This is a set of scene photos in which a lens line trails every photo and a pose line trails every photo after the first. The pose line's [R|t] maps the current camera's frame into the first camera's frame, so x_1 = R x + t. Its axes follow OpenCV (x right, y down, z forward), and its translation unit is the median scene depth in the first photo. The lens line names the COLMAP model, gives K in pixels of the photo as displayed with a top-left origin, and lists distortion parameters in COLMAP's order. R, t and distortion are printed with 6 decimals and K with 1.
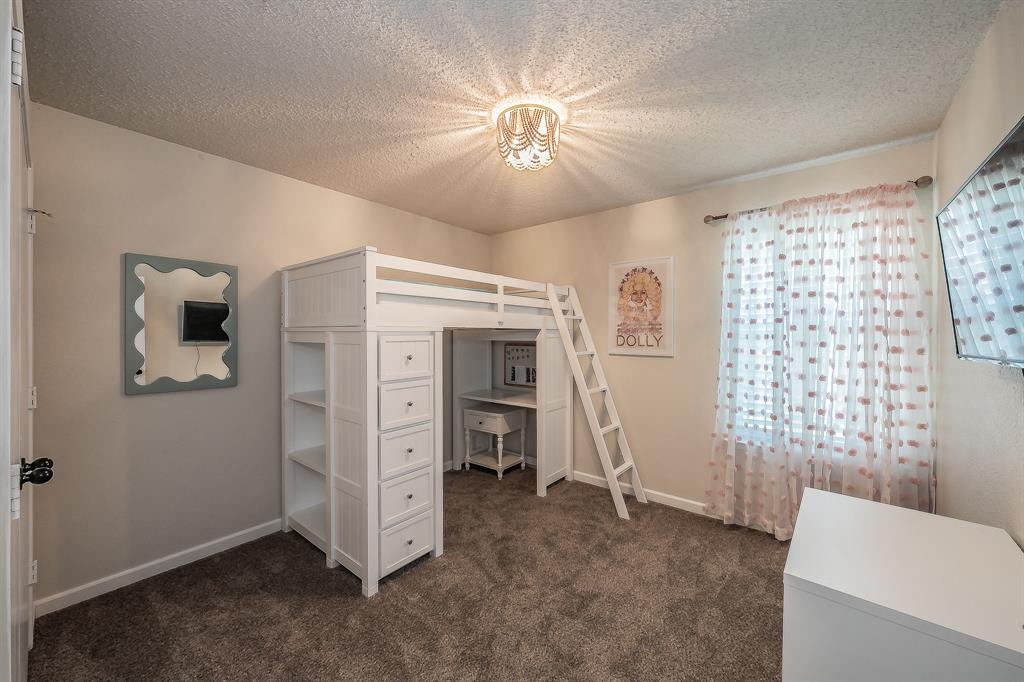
lens RADIAL K [[385.2, 0, 517.2], [0, 385.2, 339.5], [0, 0, 1]] dist [-0.001664, 0.000226]
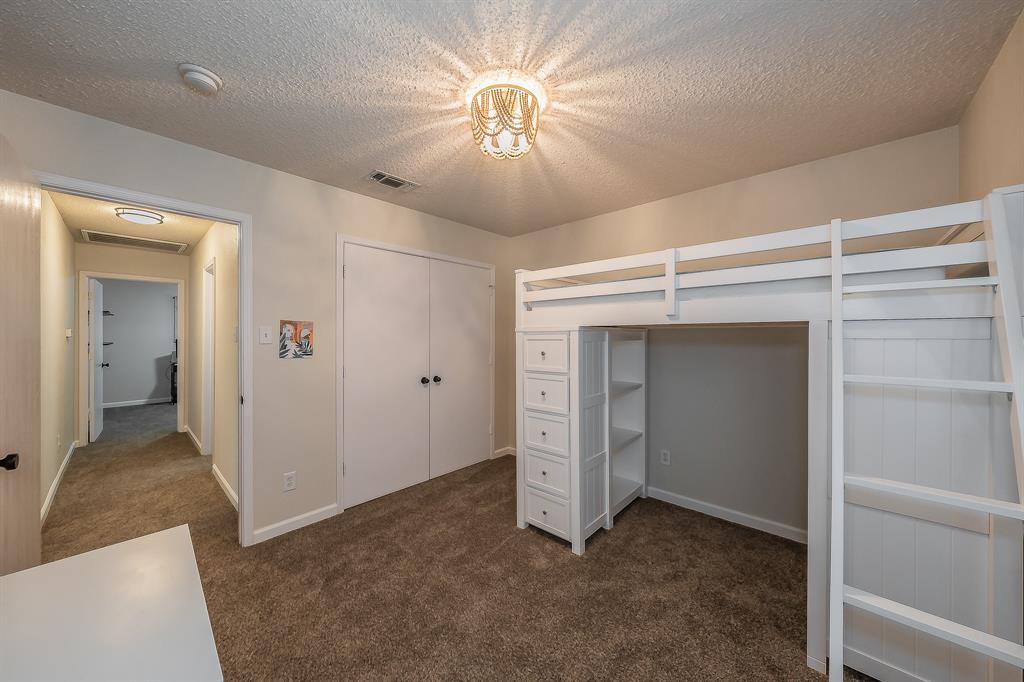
lens RADIAL K [[360.8, 0, 519.7], [0, 360.8, 334.3], [0, 0, 1]] dist [-0.002468, -0.000116]
pose [[-0.062752, -0.001985, -0.998027, 0.690526], [-0.009232, 0.999956, -0.001408, -0.008102], [0.997986, 0.009126, -0.062768, 0.841662]]
